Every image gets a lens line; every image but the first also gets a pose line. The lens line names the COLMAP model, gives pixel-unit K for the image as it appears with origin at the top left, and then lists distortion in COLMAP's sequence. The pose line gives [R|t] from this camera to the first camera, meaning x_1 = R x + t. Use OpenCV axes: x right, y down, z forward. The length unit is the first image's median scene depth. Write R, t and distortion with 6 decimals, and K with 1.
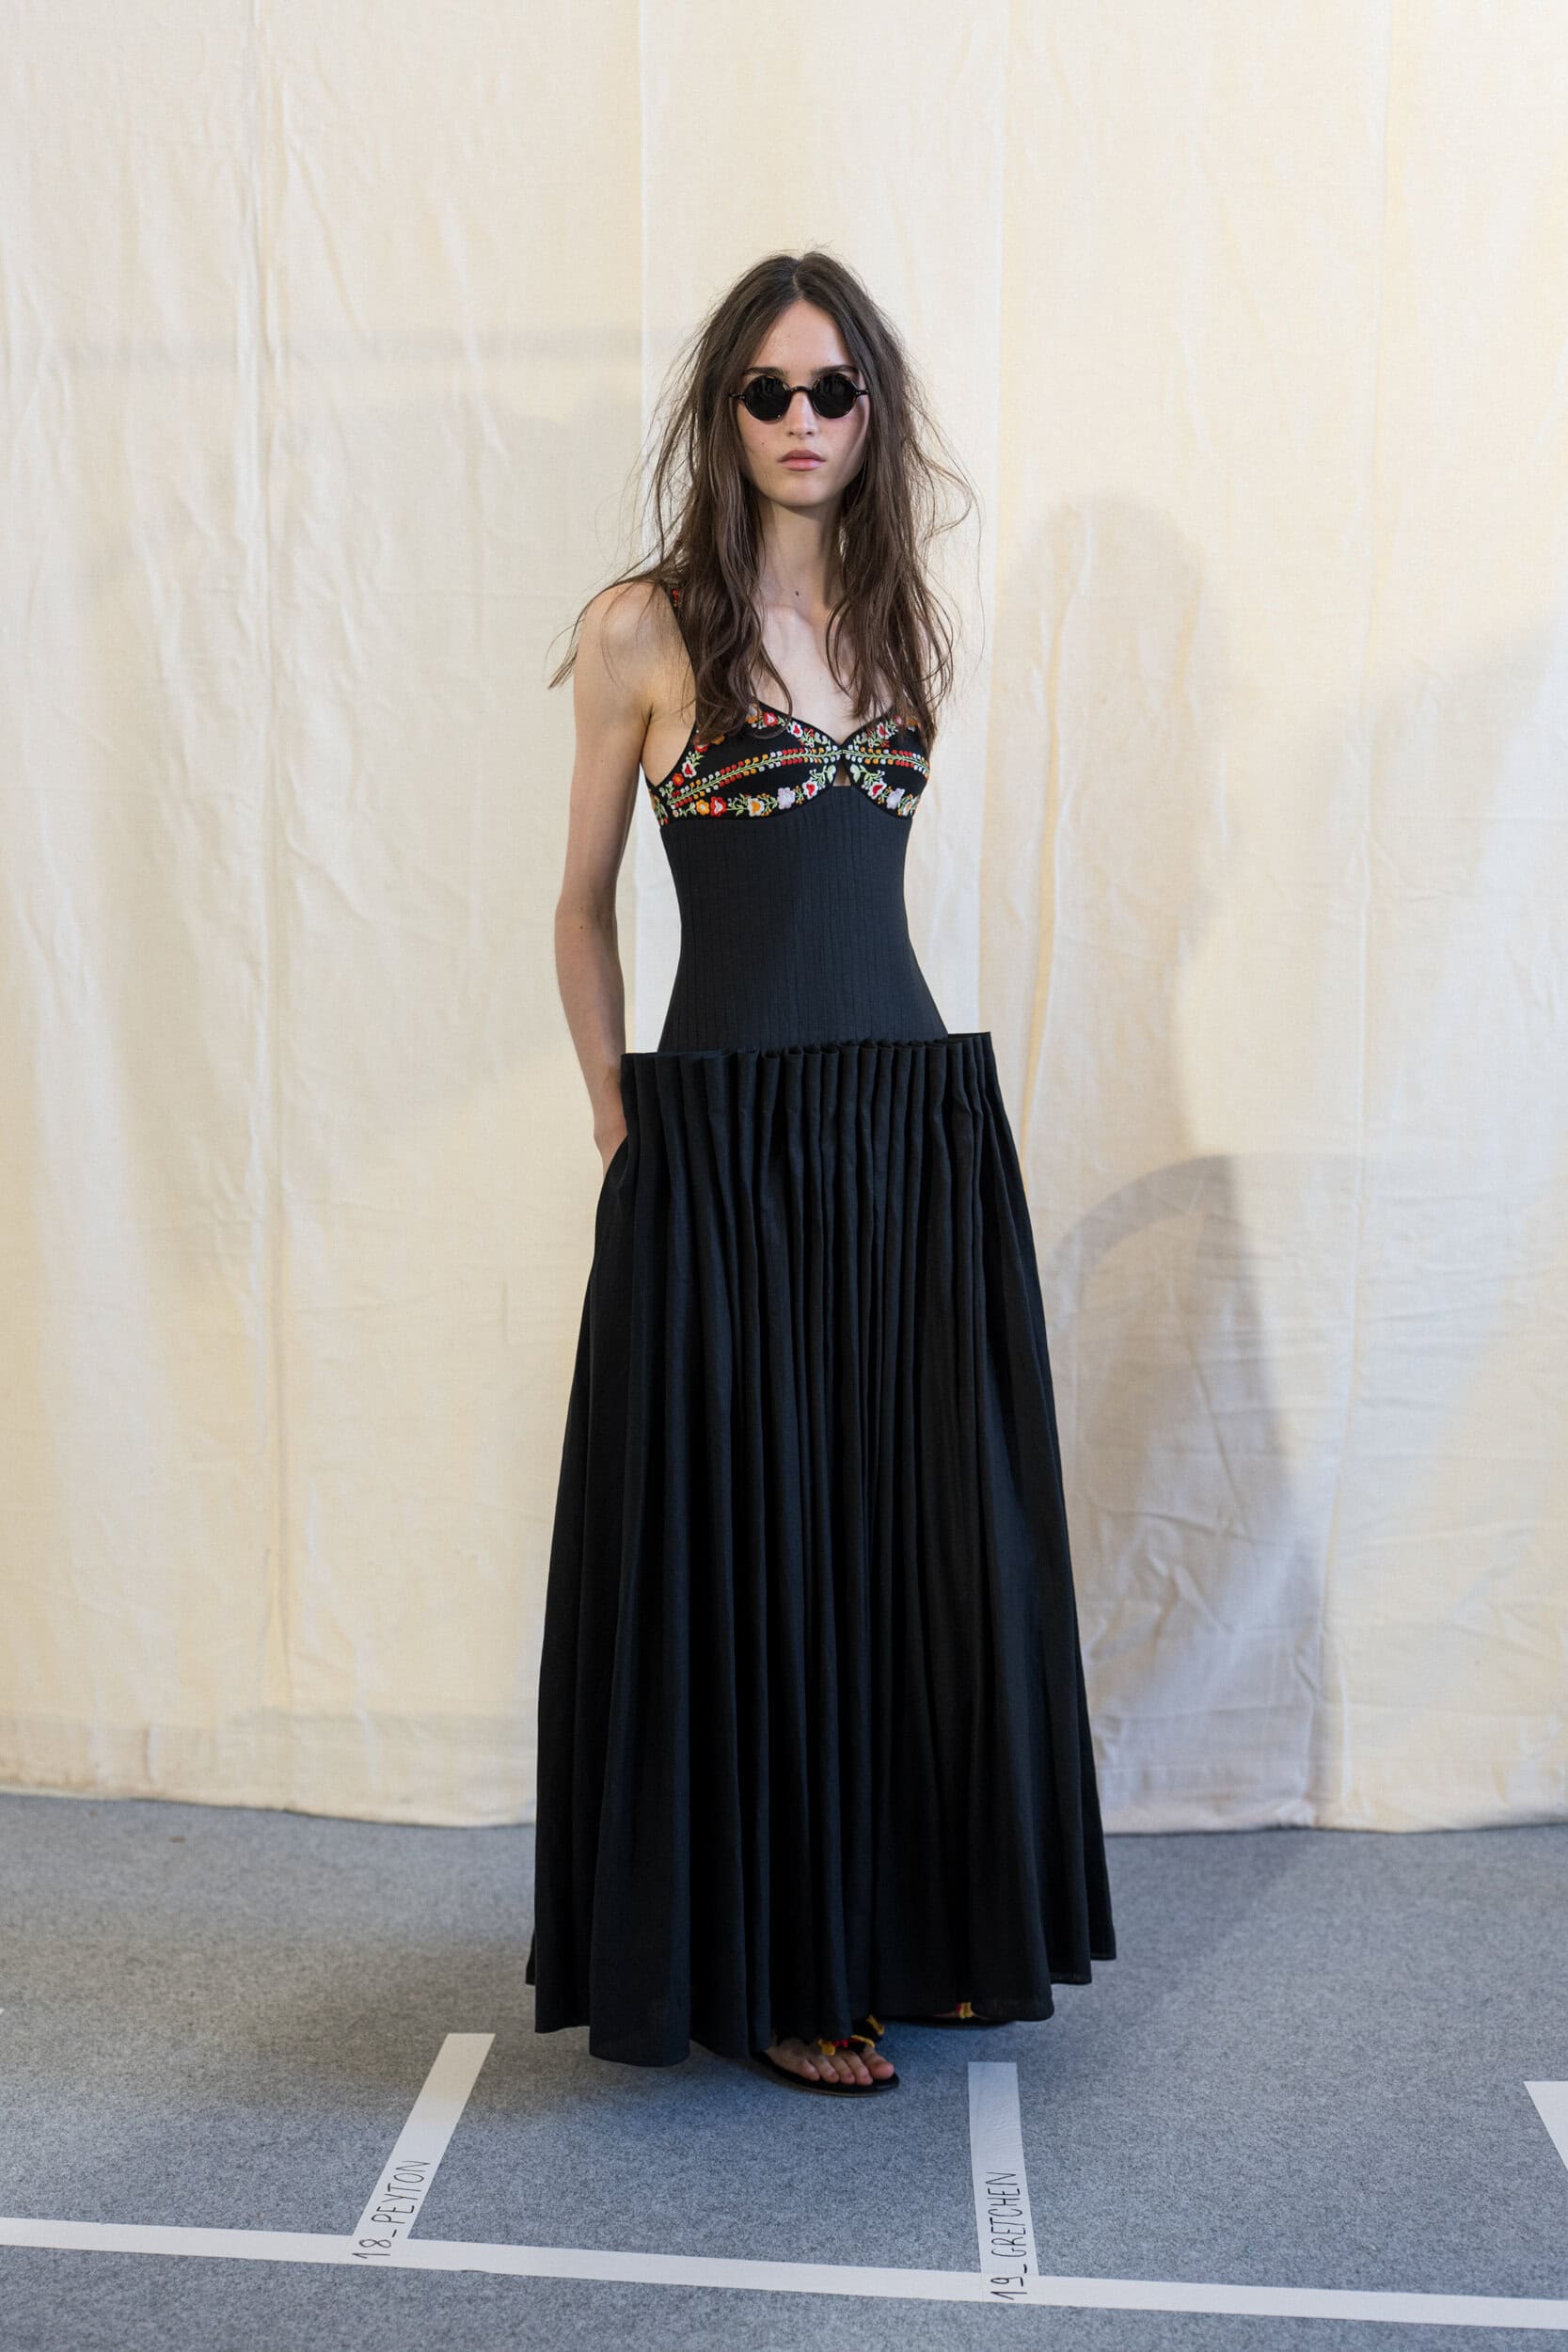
lens RADIAL K [[2501.8, 0, 784.0], [0, 2501.8, 1176.0], [0, 0, 1]] dist [-0.002968, -0.011404]
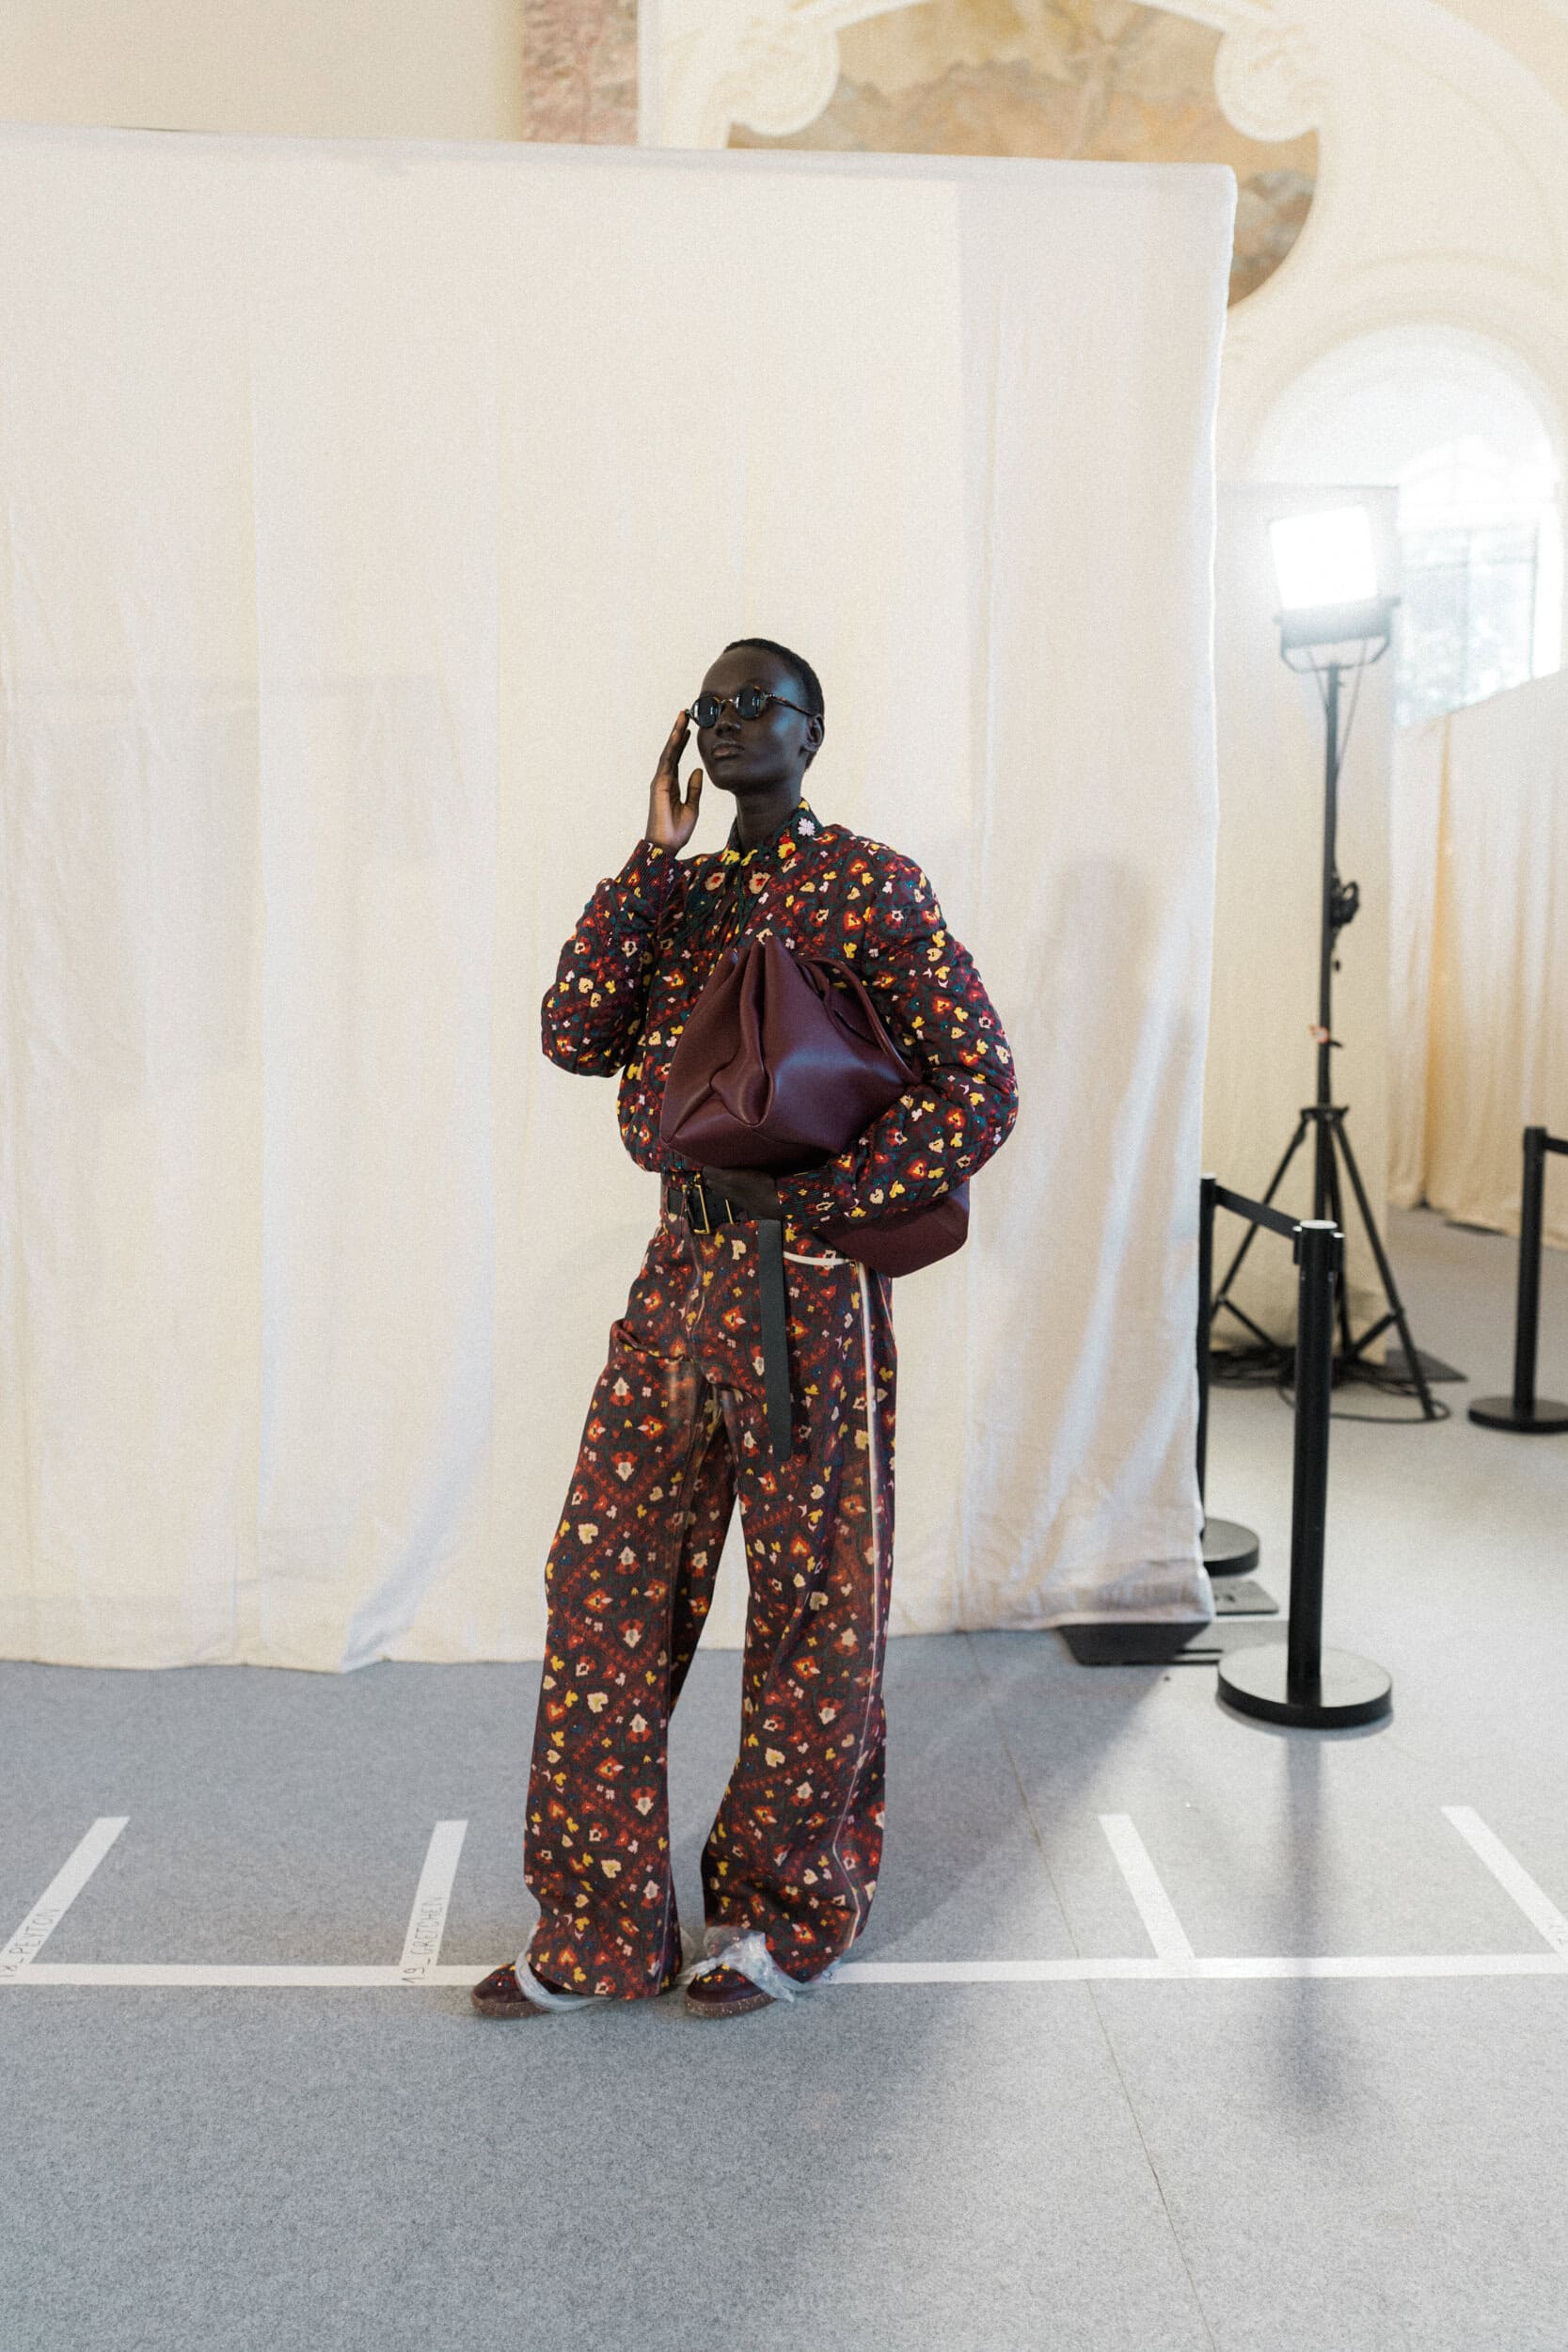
lens RADIAL K [[1692.0, 0, 727.8], [0, 1692.0, 1196.6], [0, 0, 1]] dist [-0.007263, 0.000645]
pose [[0.993862, -0.009216, 0.110243, 0.152929], [0.007216, 0.999802, 0.018525, -0.059466], [-0.110392, -0.017615, 0.993732, -0.069332]]
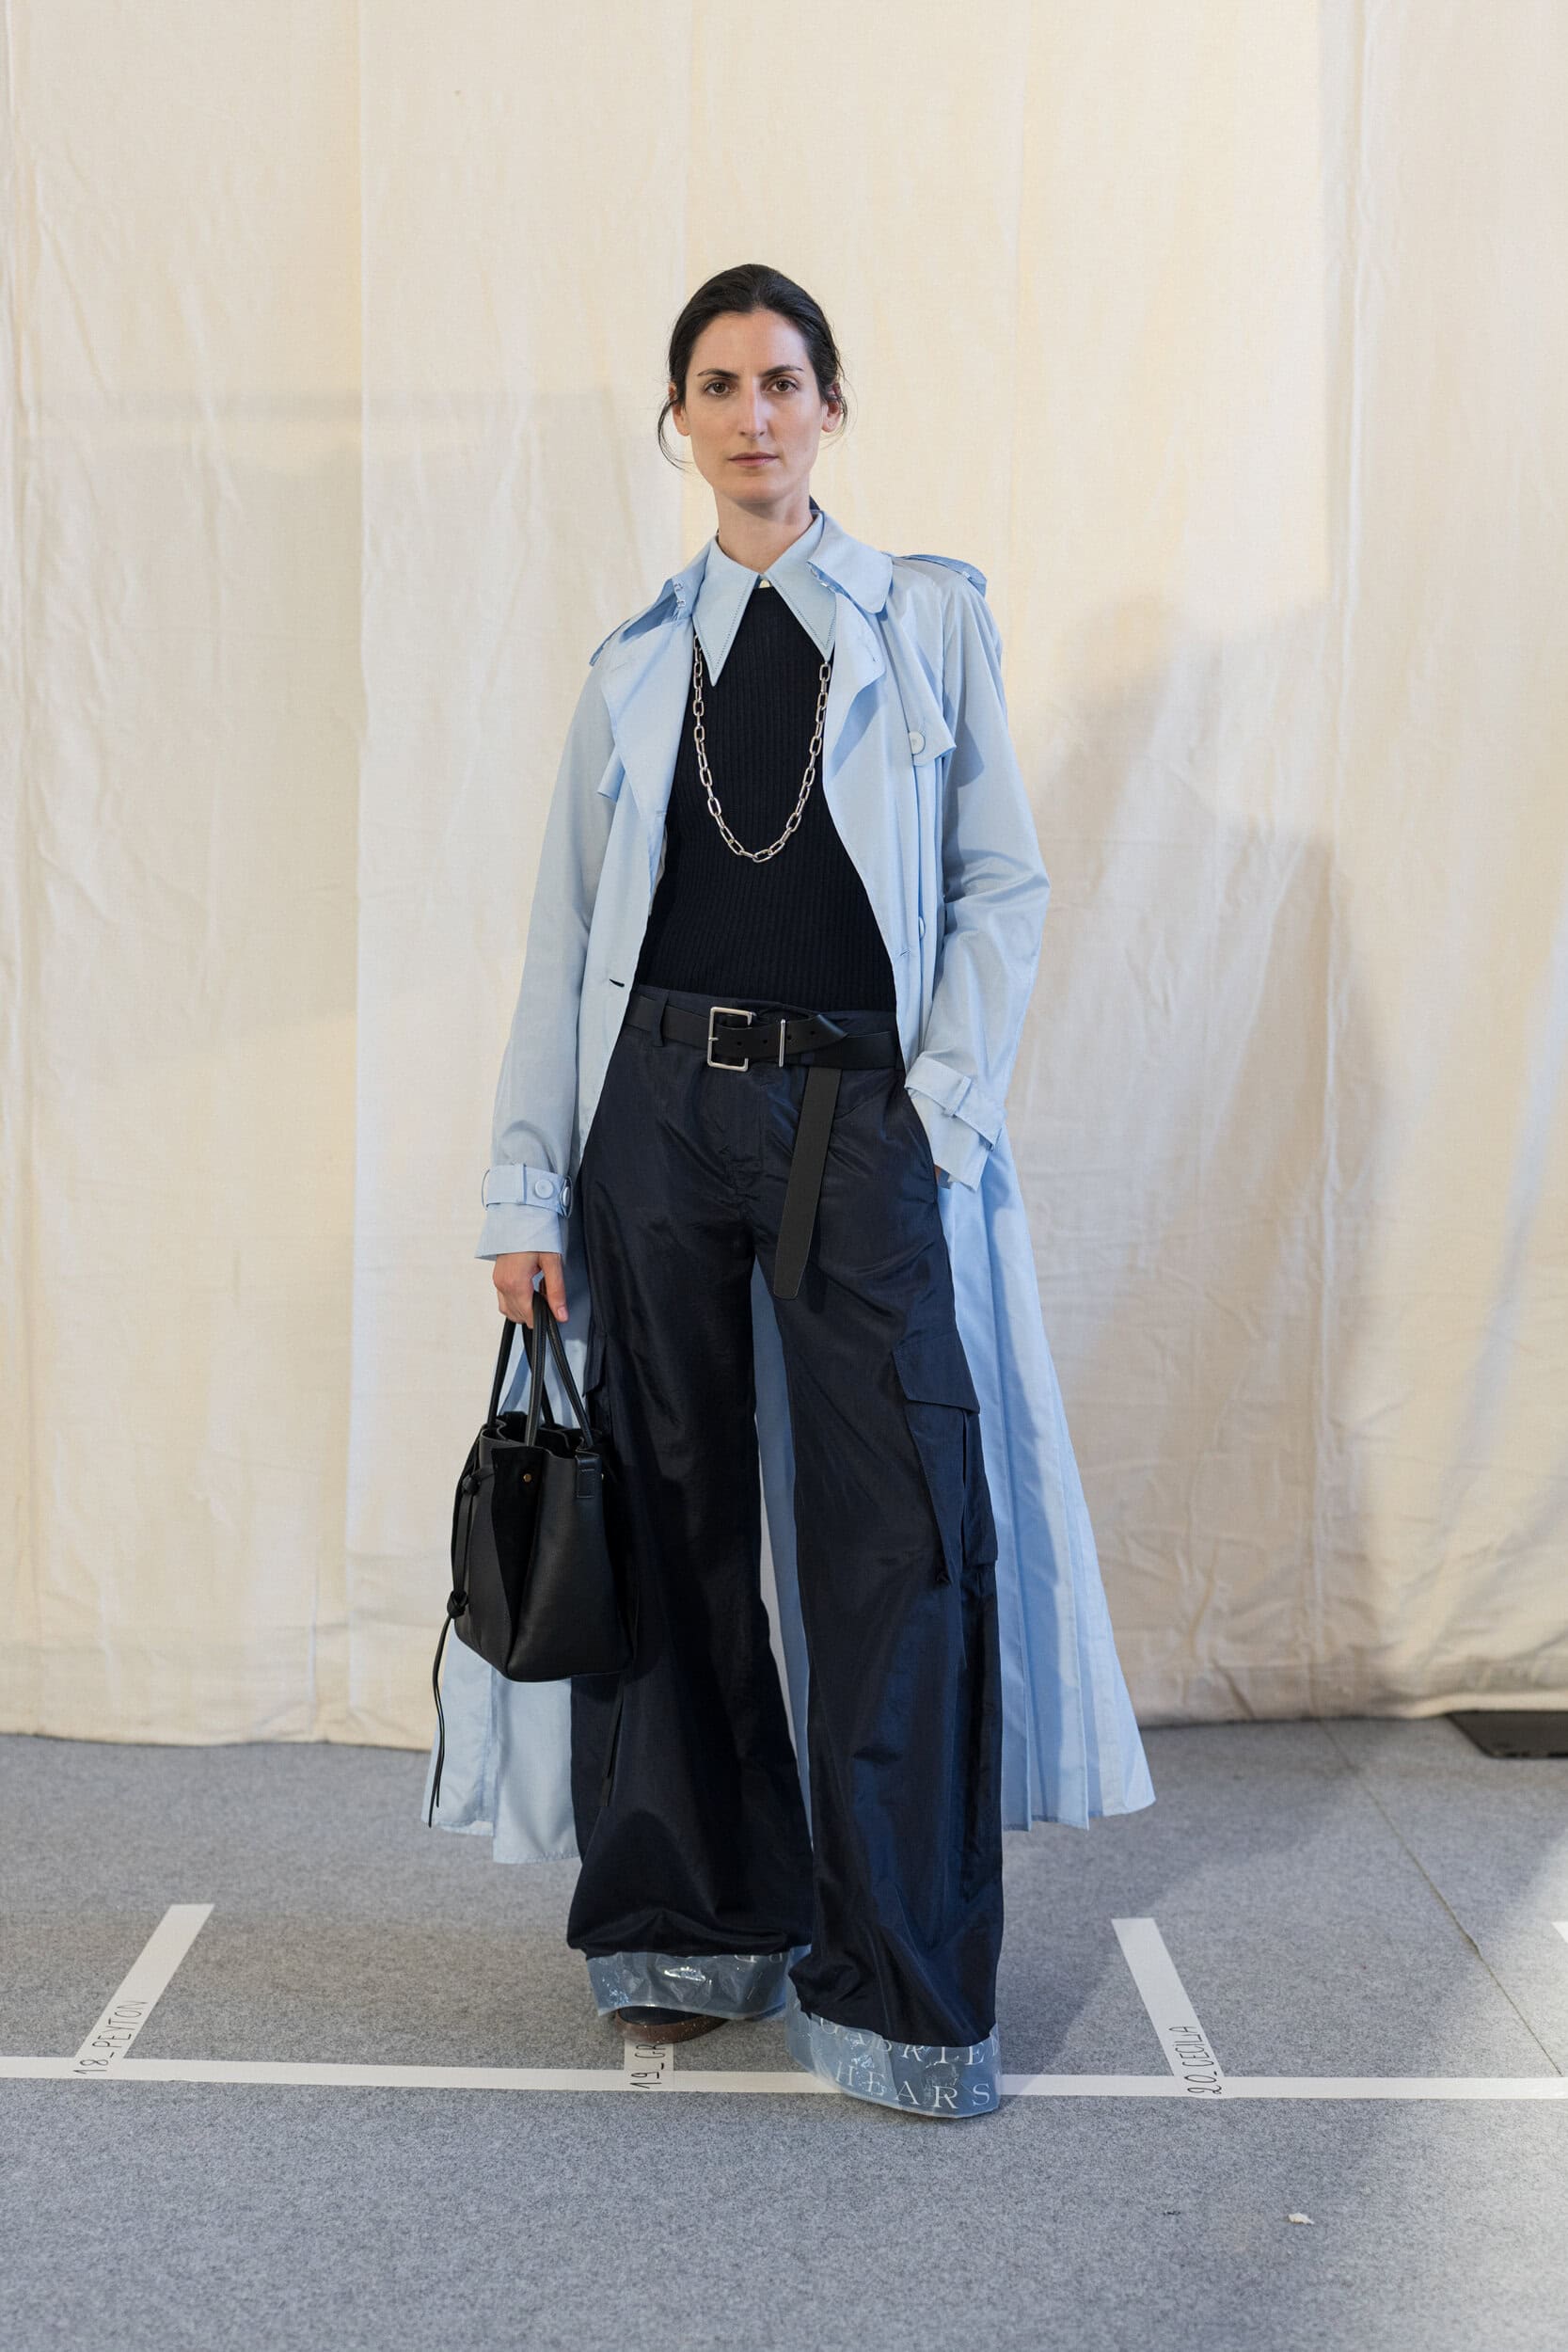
lens RADIAL K [[2404.0, 0, 745.2], [0, 2404.0, 1178.6], [0, 0, 1]] dist [-0.006433, -0.003057]
pose [[0.997162, -0.000167, 0.075284, 0.045405], [0.001234, 0.999899, -0.014127, 0.036368], [-0.075274, 0.014180, 0.997062, -0.108067]]
